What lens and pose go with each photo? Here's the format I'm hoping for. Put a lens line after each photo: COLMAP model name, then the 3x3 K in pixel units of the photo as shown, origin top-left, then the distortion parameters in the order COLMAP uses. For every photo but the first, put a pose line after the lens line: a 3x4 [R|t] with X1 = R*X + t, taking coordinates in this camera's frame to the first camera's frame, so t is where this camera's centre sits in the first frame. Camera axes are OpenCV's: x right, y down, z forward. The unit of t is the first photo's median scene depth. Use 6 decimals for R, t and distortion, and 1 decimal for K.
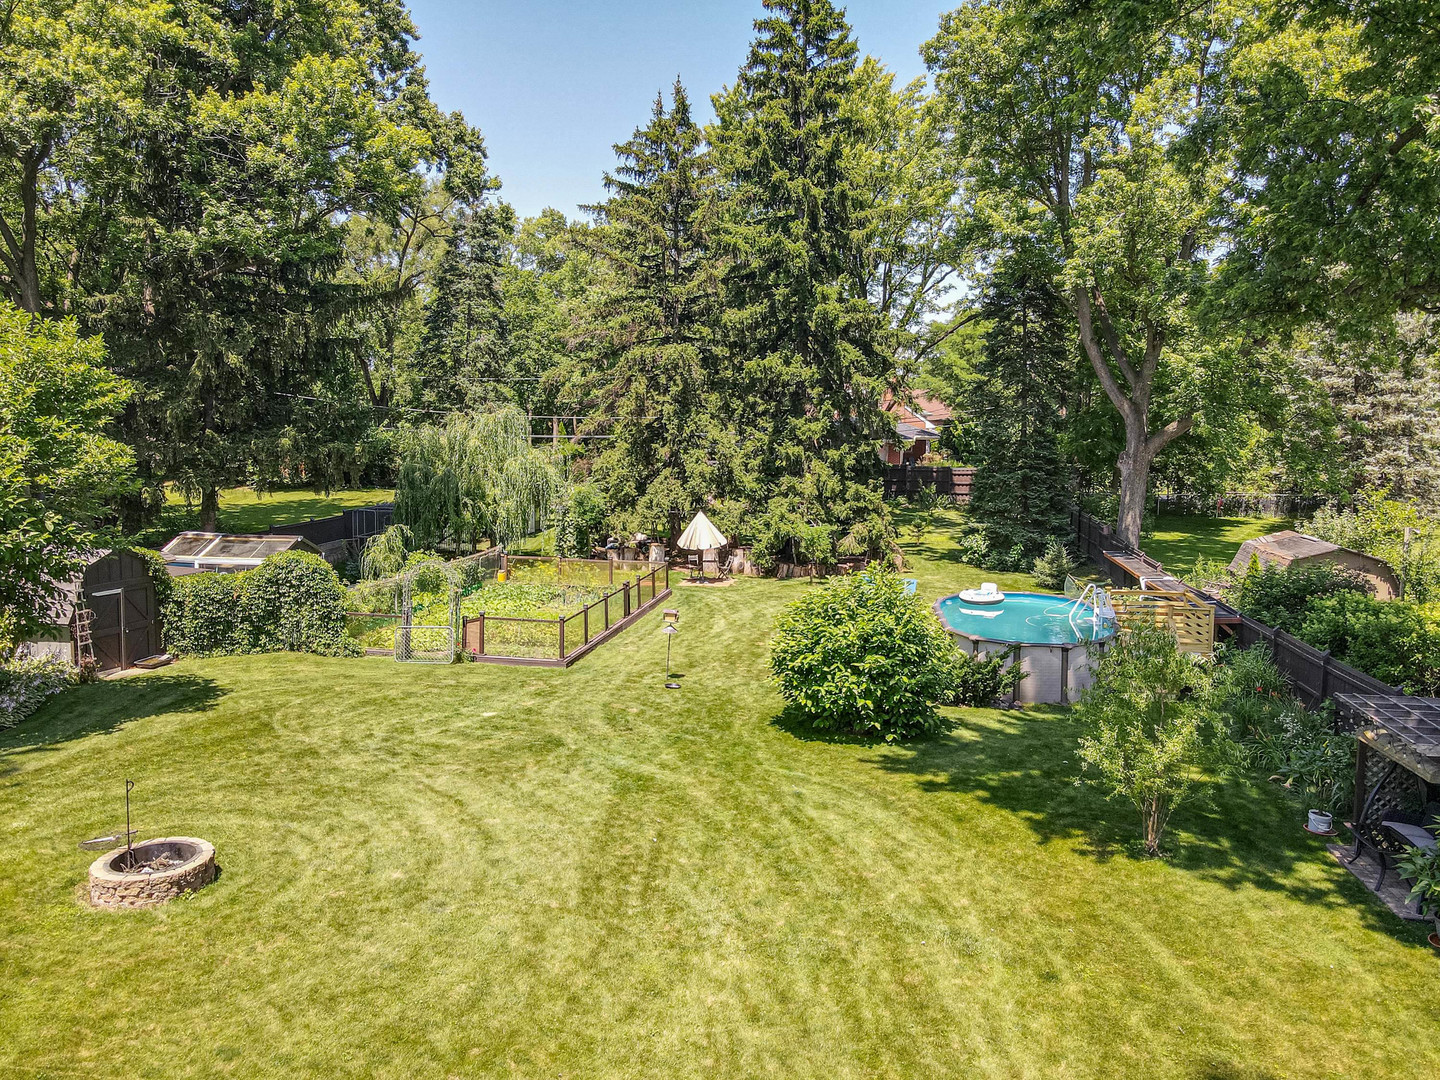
lens RADIAL K [[1062.2, 0, 732.5], [0, 1062.2, 527.5], [0, 0, 1]] dist [0.002866, 0.024171]
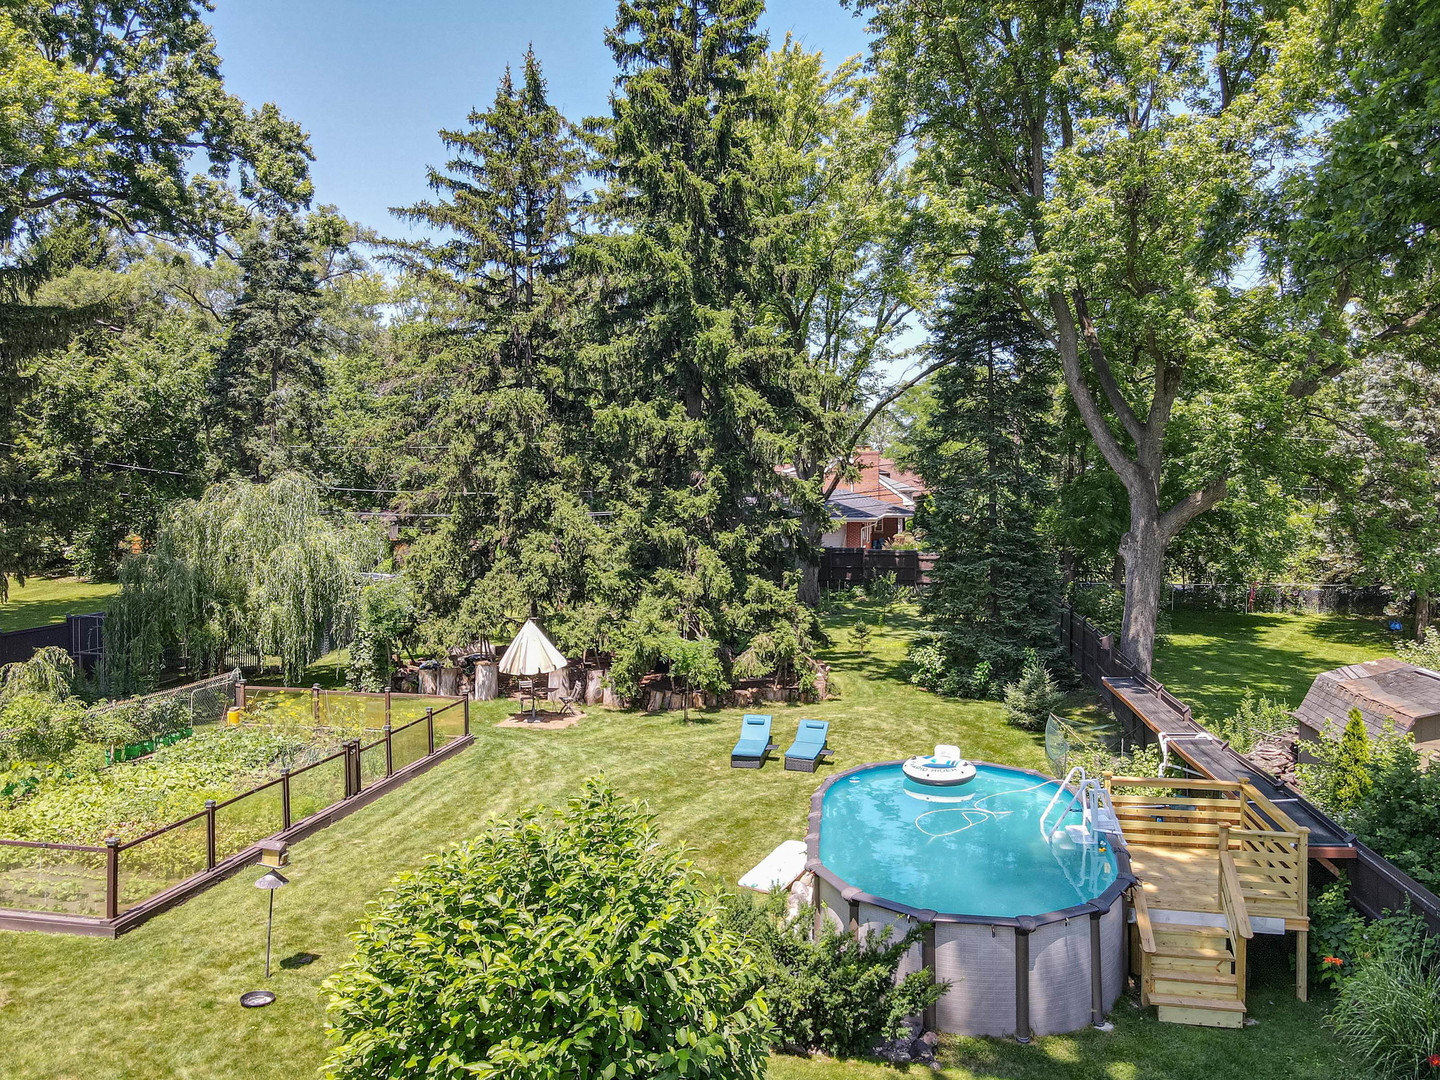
lens RADIAL K [[1062.2, 0, 725.8], [0, 1062.2, 542.0], [0, 0, 1]] dist [0.002866, 0.024171]
pose [[0.999943, -0.003363, -0.010112, 0.101867], [0.002744, 0.998156, -0.060642, -0.022498], [0.010297, 0.060611, 0.998108, 0.275555]]
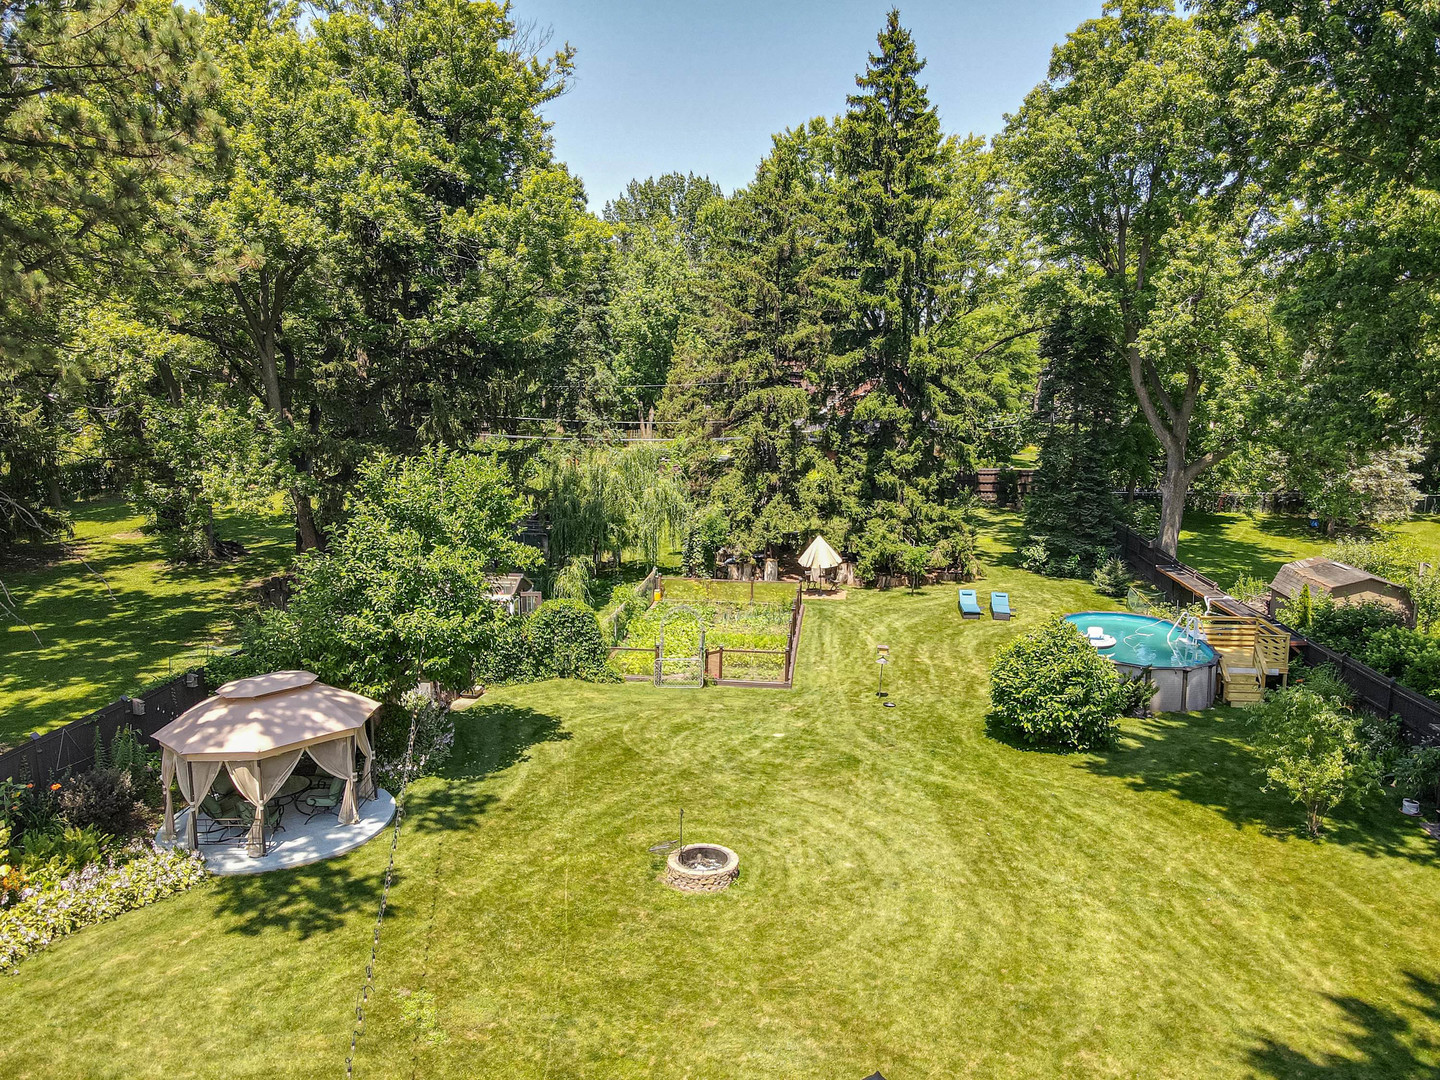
lens RADIAL K [[1062.2, 0, 729.3], [0, 1062.2, 540.4], [0, 0, 1]] dist [0.002866, 0.024171]
pose [[0.998160, -0.013472, 0.059124, -0.188225], [0.010025, 0.998254, 0.058211, -0.074700], [-0.059805, -0.057511, 0.996552, -0.157179]]
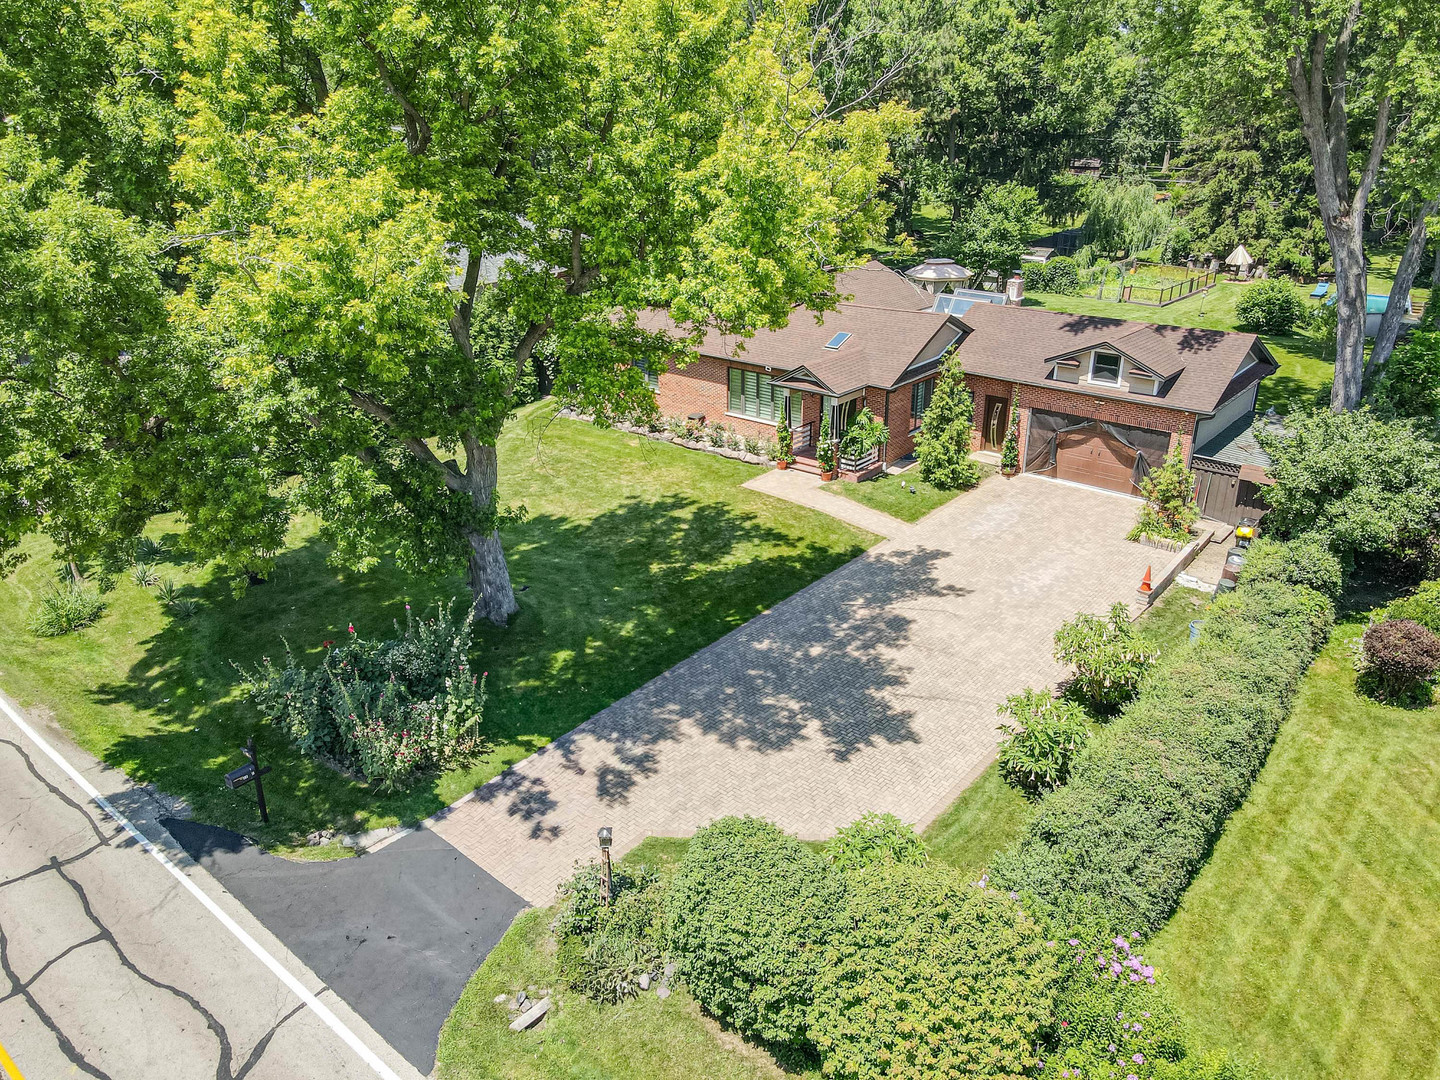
lens RADIAL K [[1062.2, 0, 725.8], [0, 1062.2, 536.2], [0, 0, 1]] dist [0.002866, 0.024171]
pose [[0.864009, 0.193222, -0.464923, 0.161840], [-0.048160, 0.950910, 0.305697, -0.057250], [0.501167, -0.241734, 0.830901, -1.221618]]
